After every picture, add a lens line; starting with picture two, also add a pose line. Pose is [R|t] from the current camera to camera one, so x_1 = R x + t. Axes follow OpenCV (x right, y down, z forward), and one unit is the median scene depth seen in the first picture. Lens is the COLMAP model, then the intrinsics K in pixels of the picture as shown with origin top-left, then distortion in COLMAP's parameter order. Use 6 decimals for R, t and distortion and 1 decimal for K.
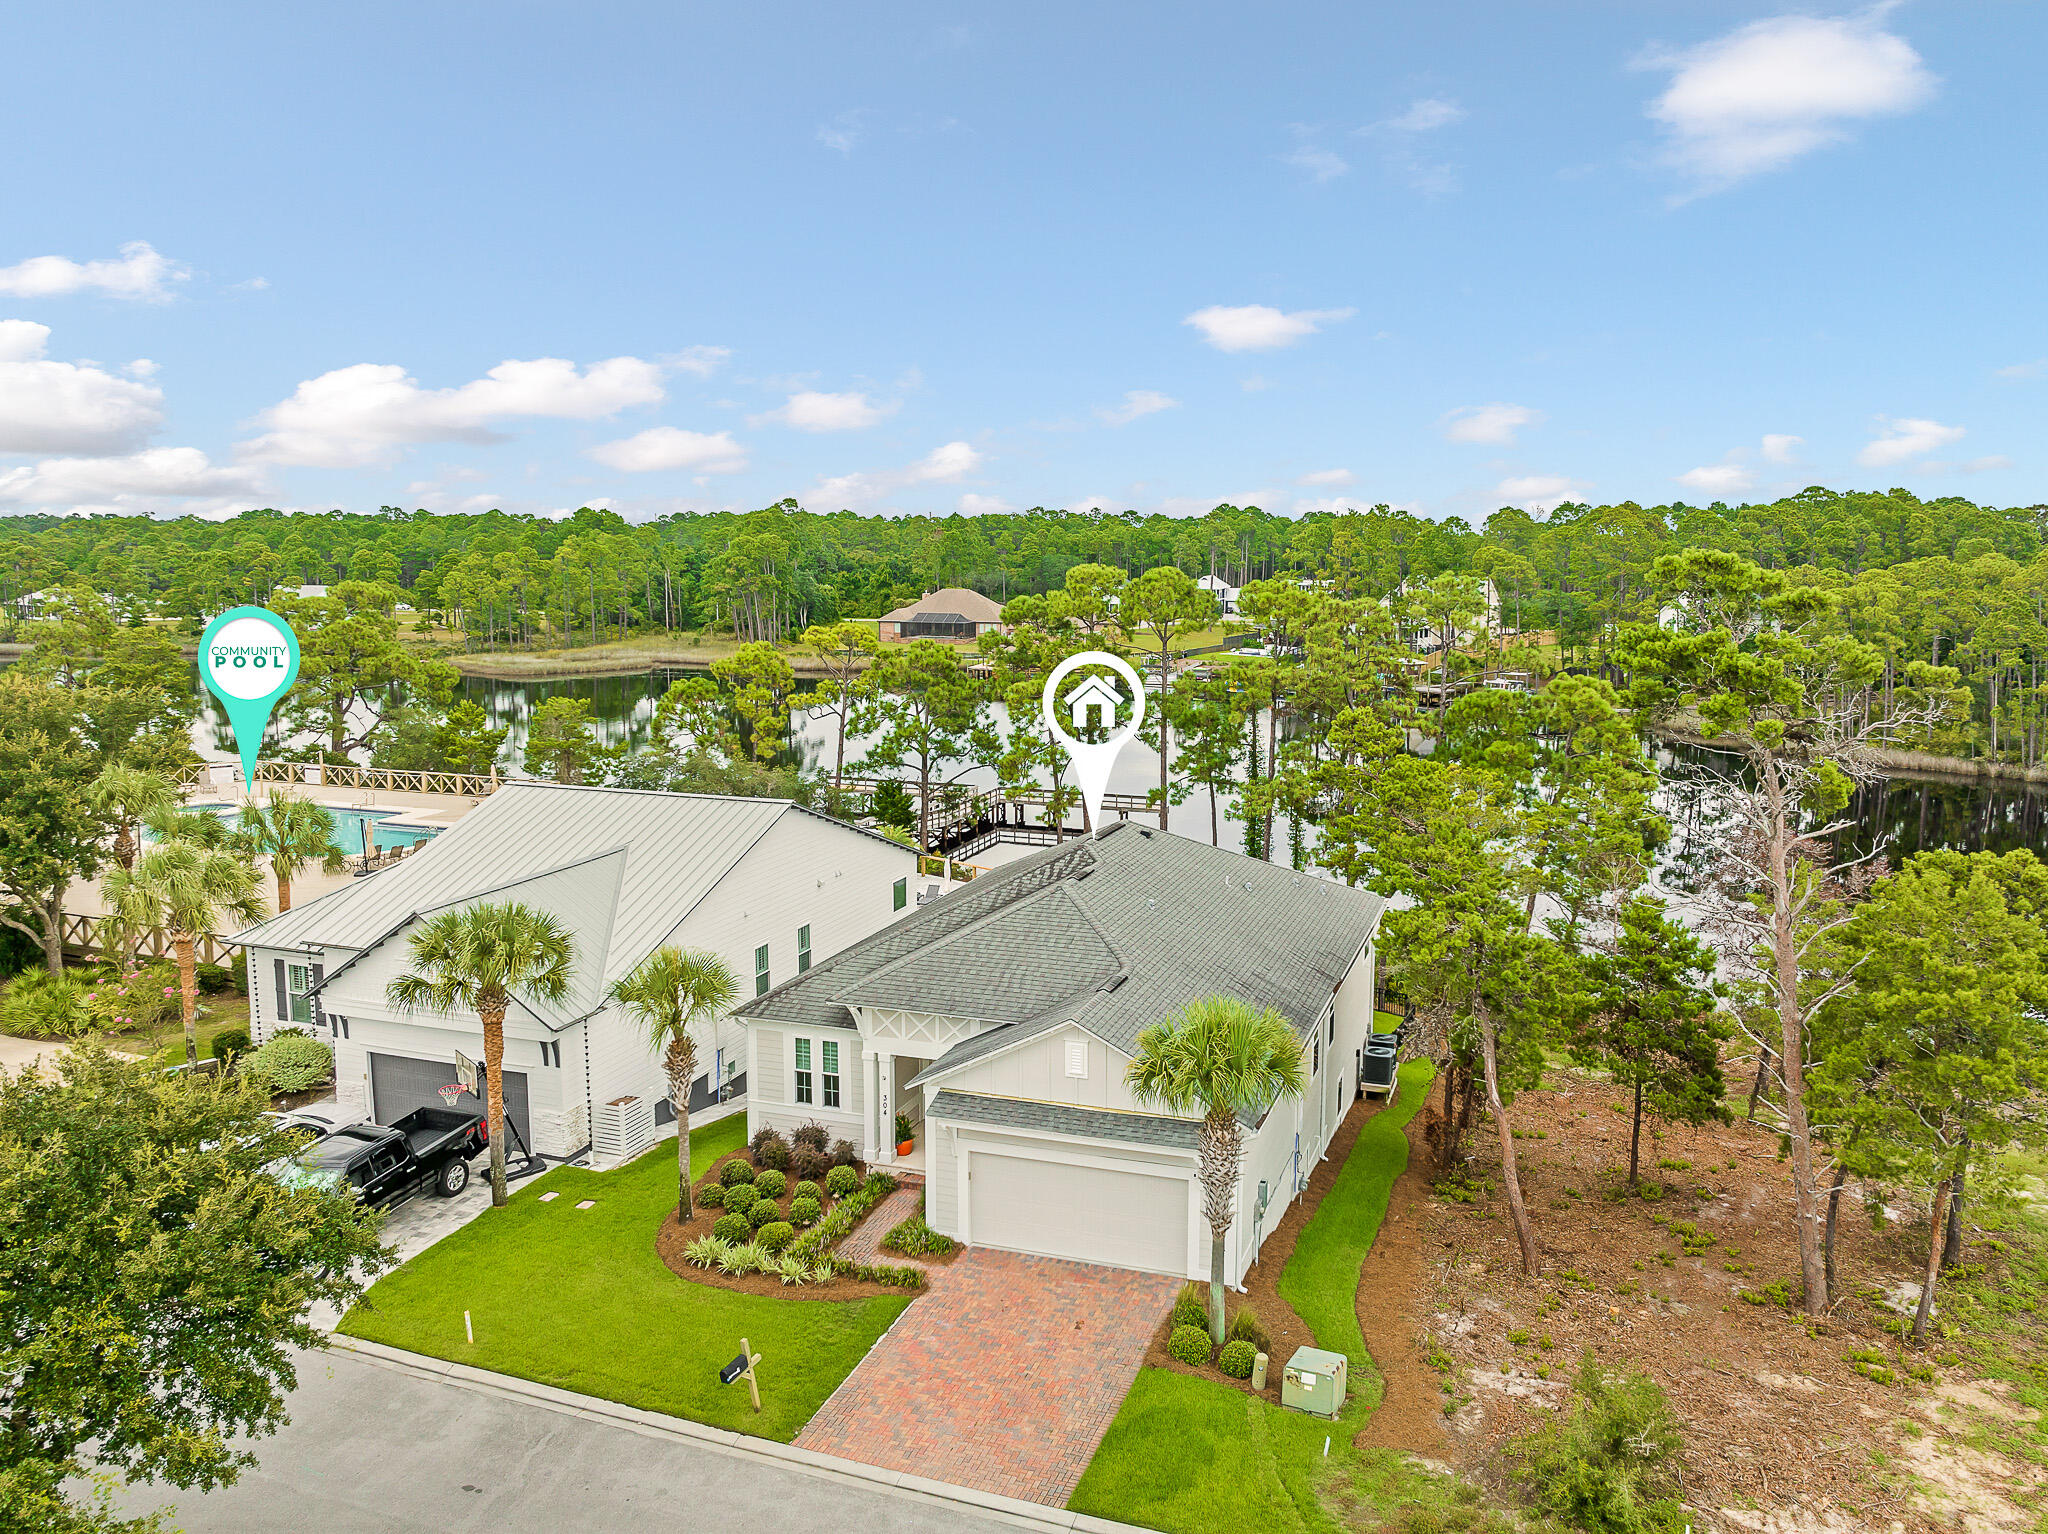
lens RADIAL K [[1289.4, 0, 1061.8], [0, 1289.4, 814.3], [0, 0, 1]] dist [-0.043966, 0.023174]
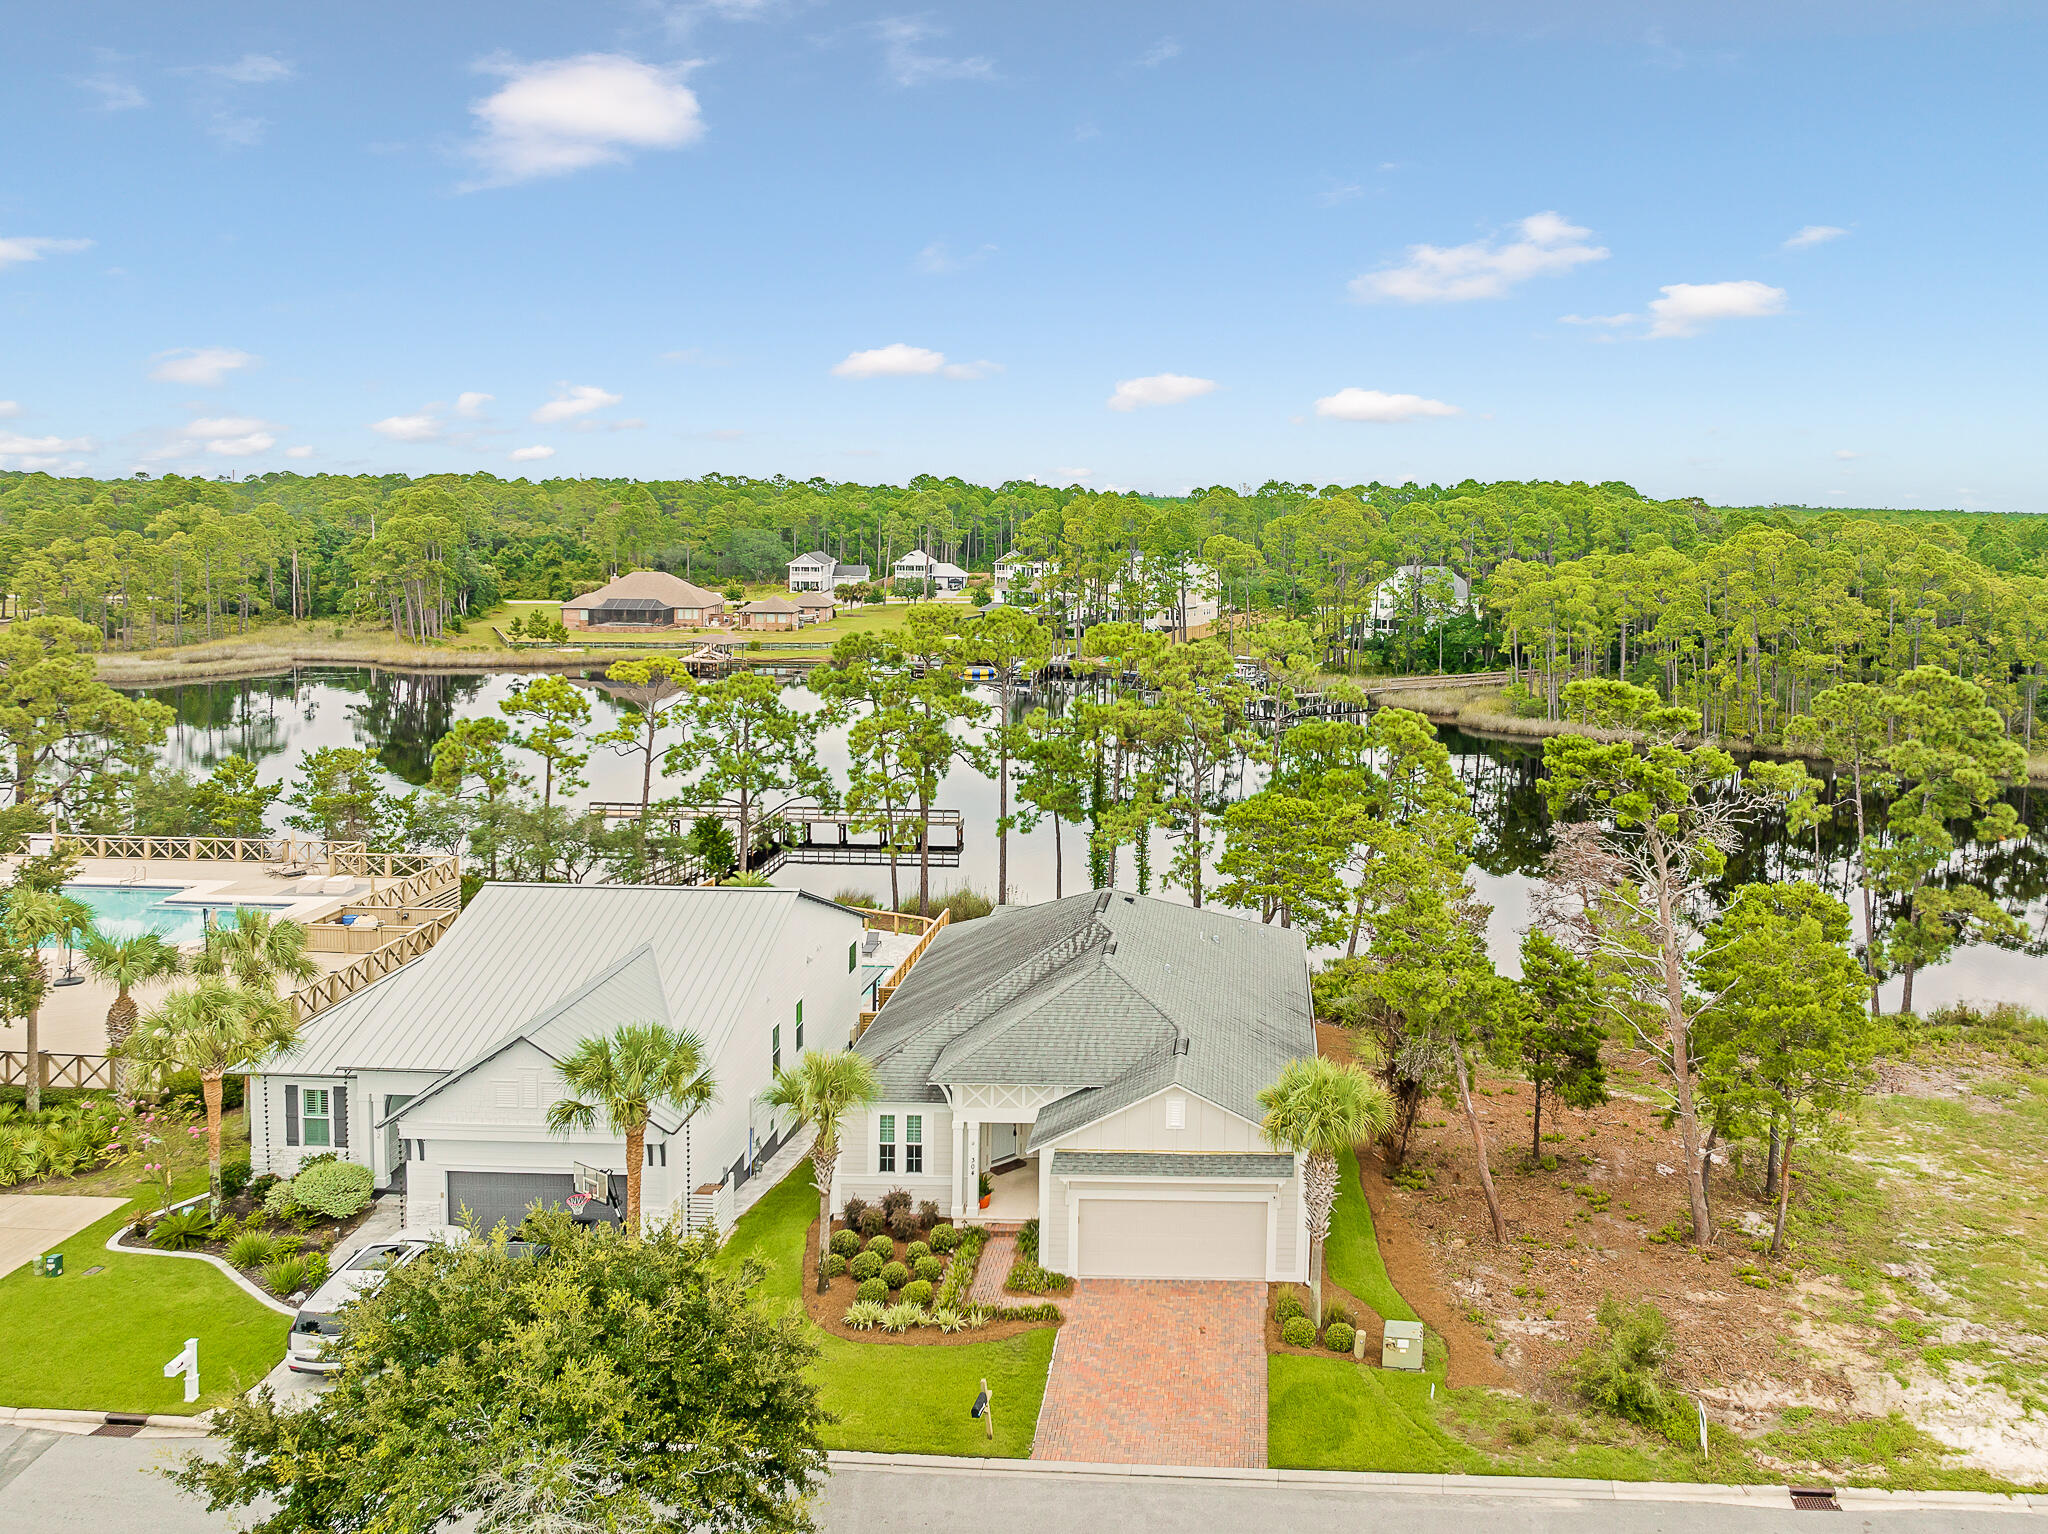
lens RADIAL K [[1416.4, 0, 1024.0], [0, 1416.4, 767.0], [0, 0, 1]] dist [-0.028577, -0.002999]
pose [[0.970554, -0.049099, 0.235828, -0.368005], [0.050295, 0.998734, 0.000946, -0.126788], [-0.235576, 0.010942, 0.971794, -0.236299]]
